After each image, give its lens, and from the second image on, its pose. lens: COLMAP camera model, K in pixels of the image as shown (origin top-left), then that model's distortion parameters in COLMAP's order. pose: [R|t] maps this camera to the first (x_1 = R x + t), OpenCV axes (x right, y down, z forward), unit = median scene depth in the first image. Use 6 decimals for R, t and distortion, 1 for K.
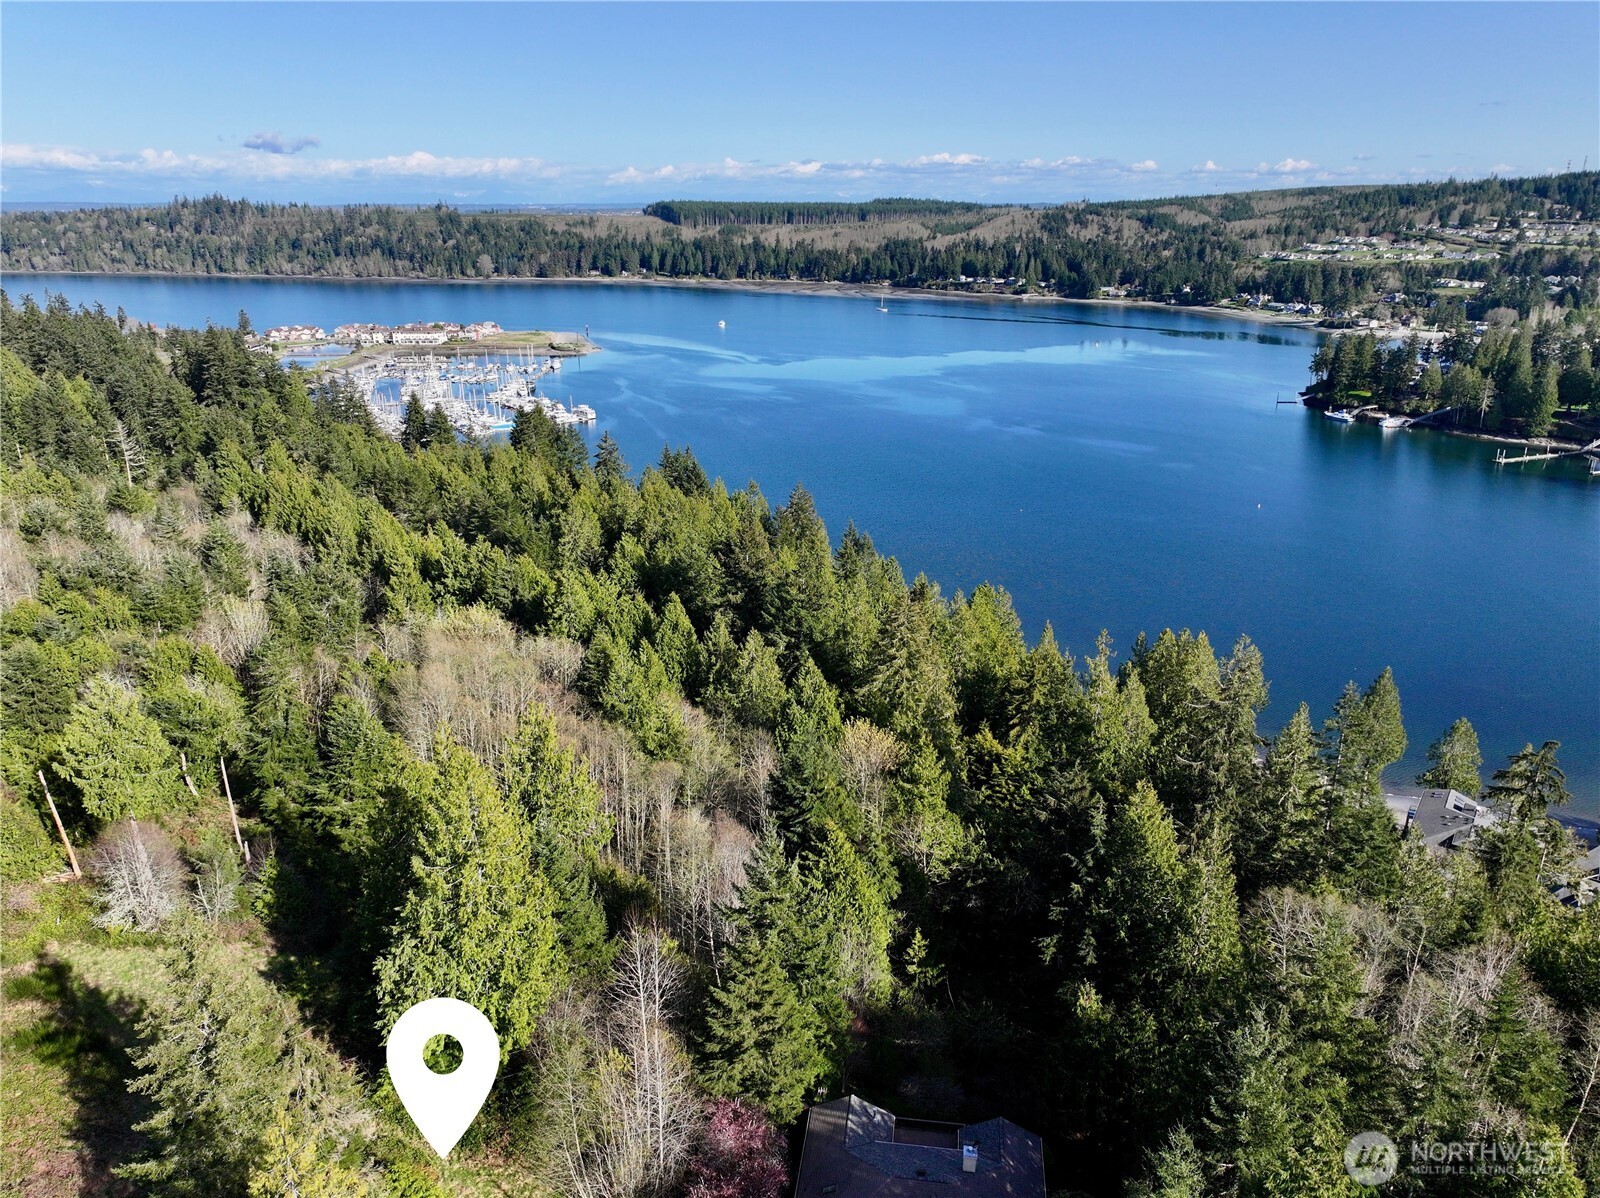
lens RADIAL K [[1126.3, 0, 805.4], [0, 1126.3, 602.7], [0, 0, 1]] dist [-0.009660, 0.025157]
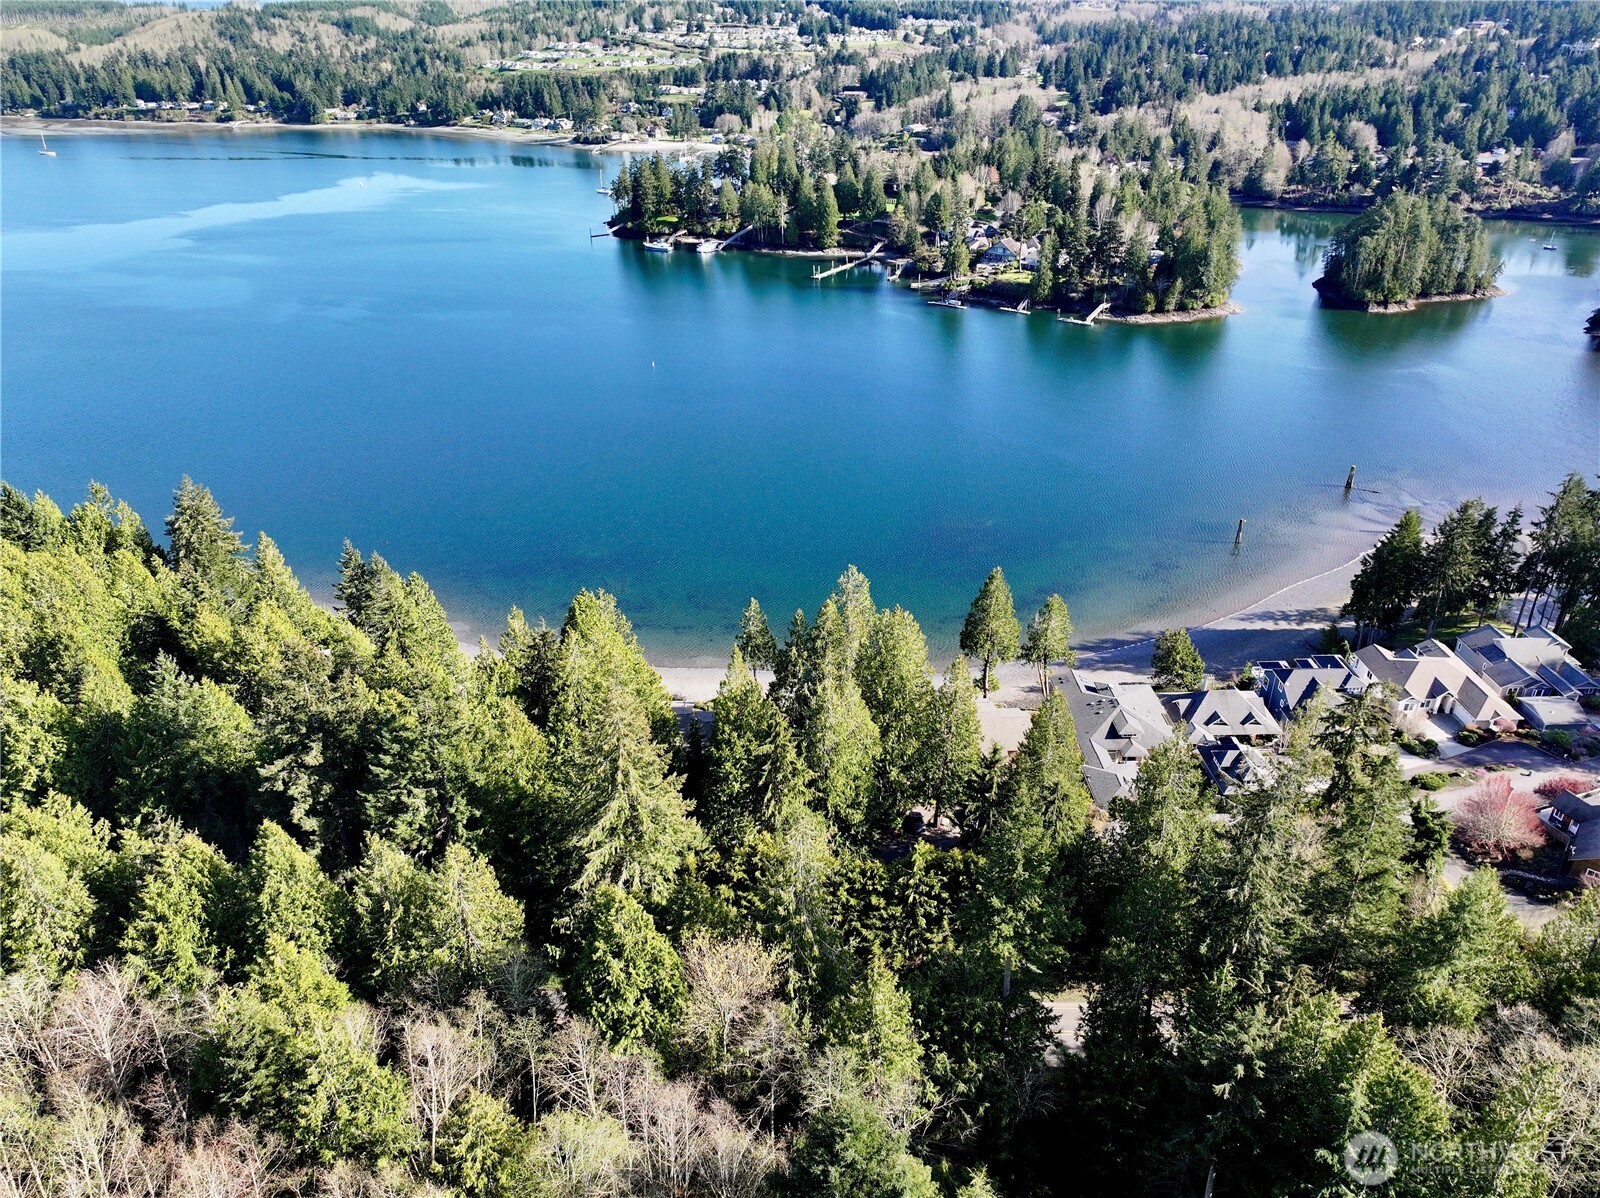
lens RADIAL K [[1126.0, 0, 794.3], [0, 1126.0, 603.2], [0, 0, 1]] dist [-0.004177, 0.021435]
pose [[0.797660, -0.284434, 0.531823, -0.179608], [0.200833, 0.956748, 0.210475, -0.187254], [-0.568687, -0.061080, 0.820283, 0.375301]]
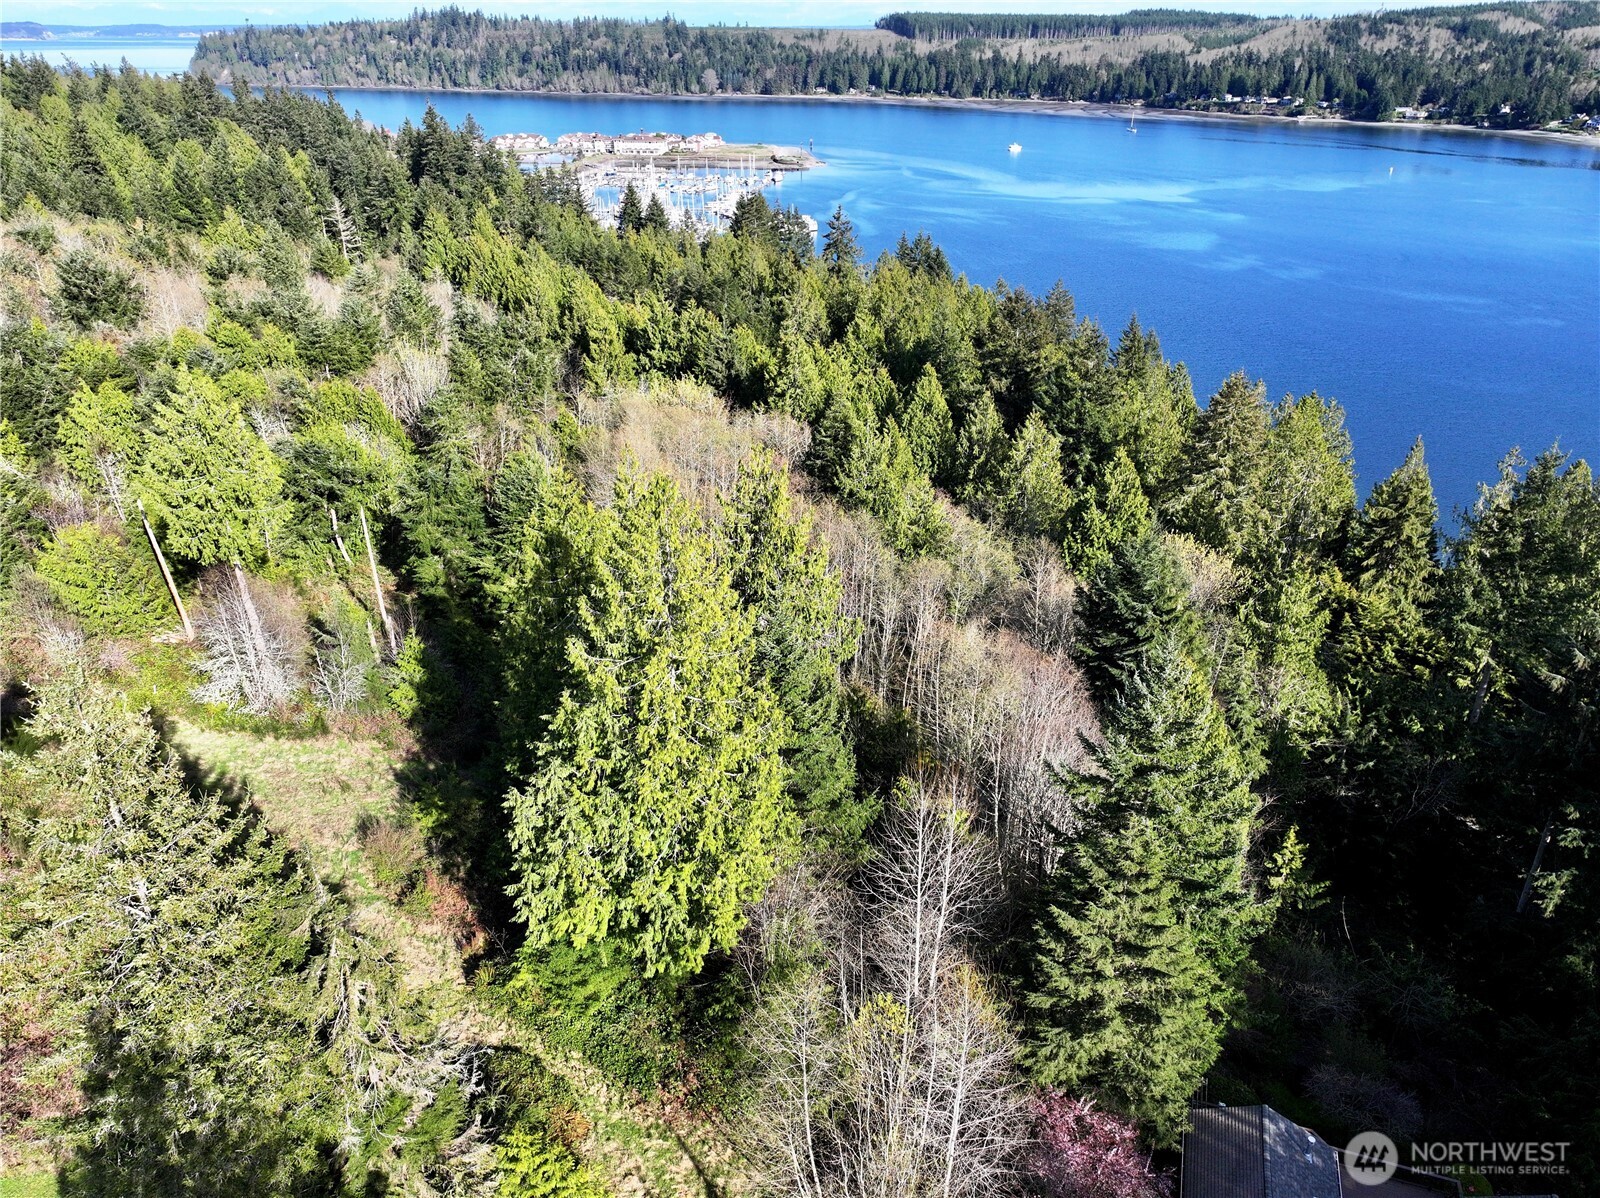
lens RADIAL K [[1126.0, 0, 805.5], [0, 1126.0, 597.5], [0, 0, 1]] dist [-0.004177, 0.021435]
pose [[0.982303, 0.084831, -0.166984, -0.057427], [-0.062954, 0.989221, 0.132210, 0.054430], [0.176399, -0.119358, 0.977055, 0.201014]]
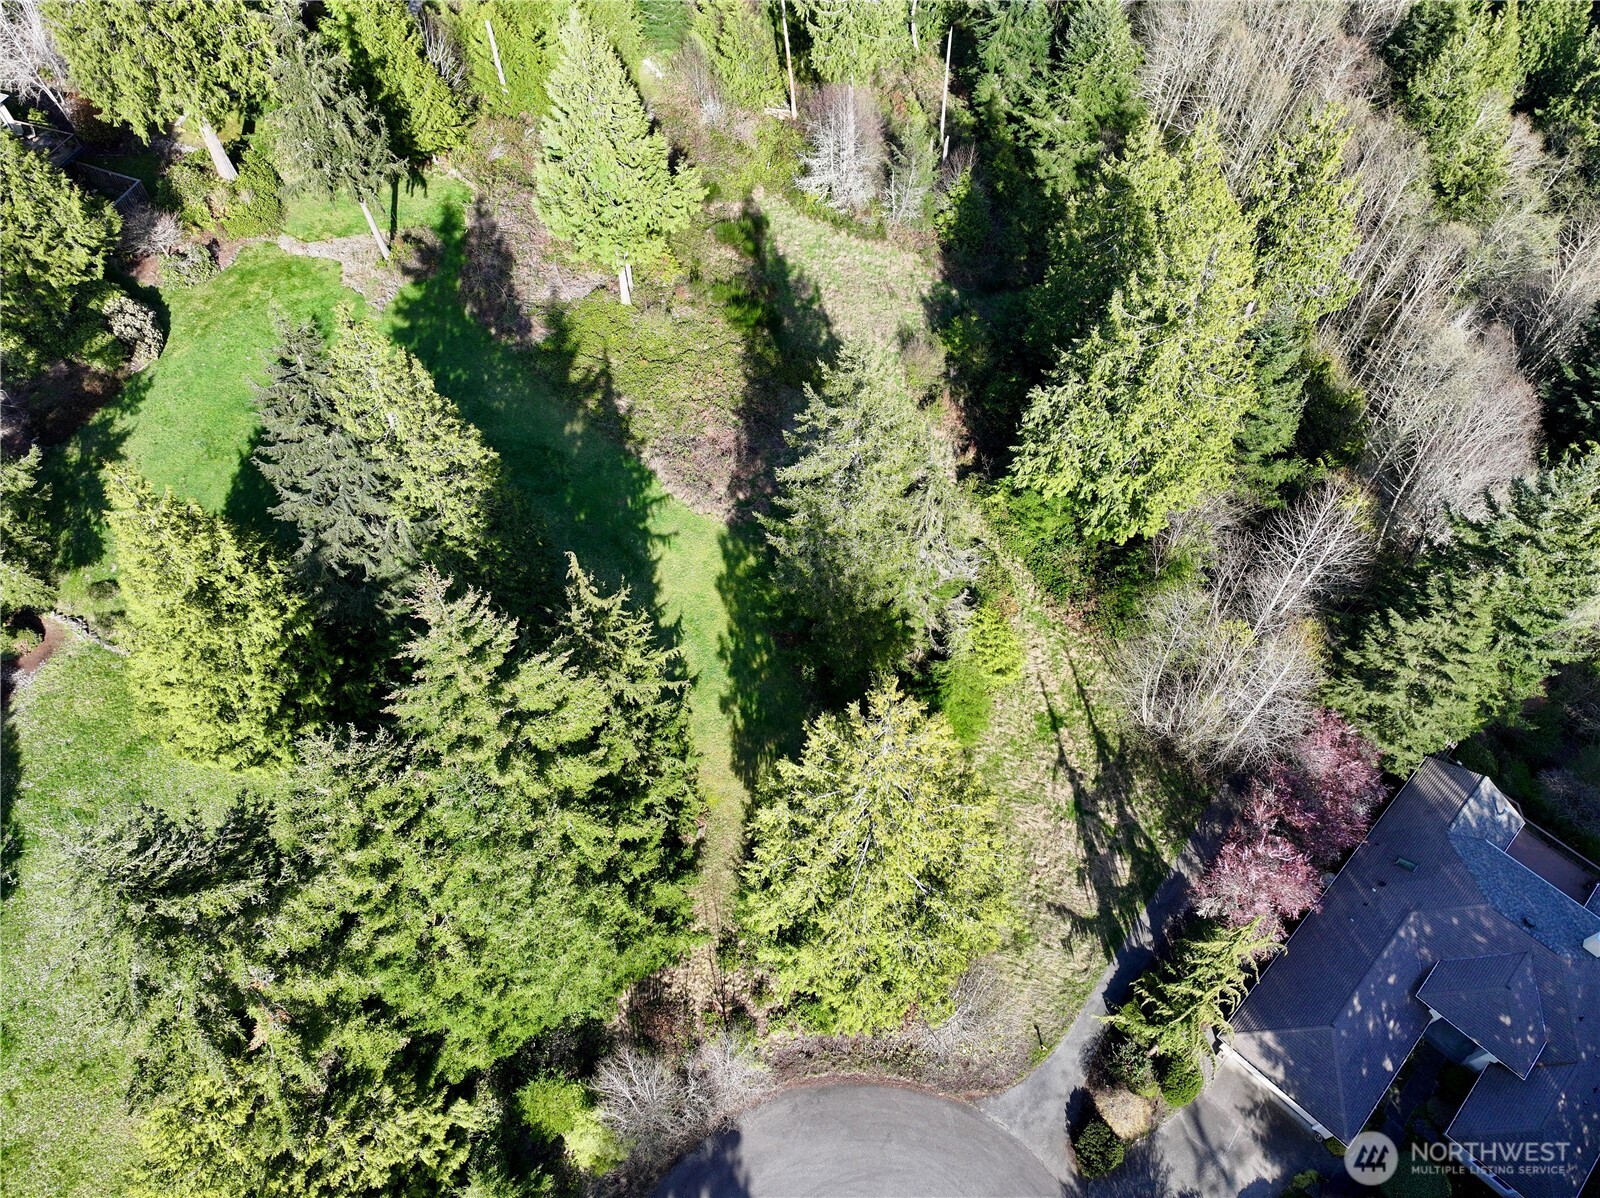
lens RADIAL K [[1126.0, 0, 807.4], [0, 1126.0, 601.9], [0, 0, 1]] dist [-0.004177, 0.021435]
pose [[0.799220, 0.495266, -0.340528, -0.066419], [-0.201854, 0.754834, 0.624084, -0.033338], [0.566129, -0.430043, 0.703250, 0.098071]]
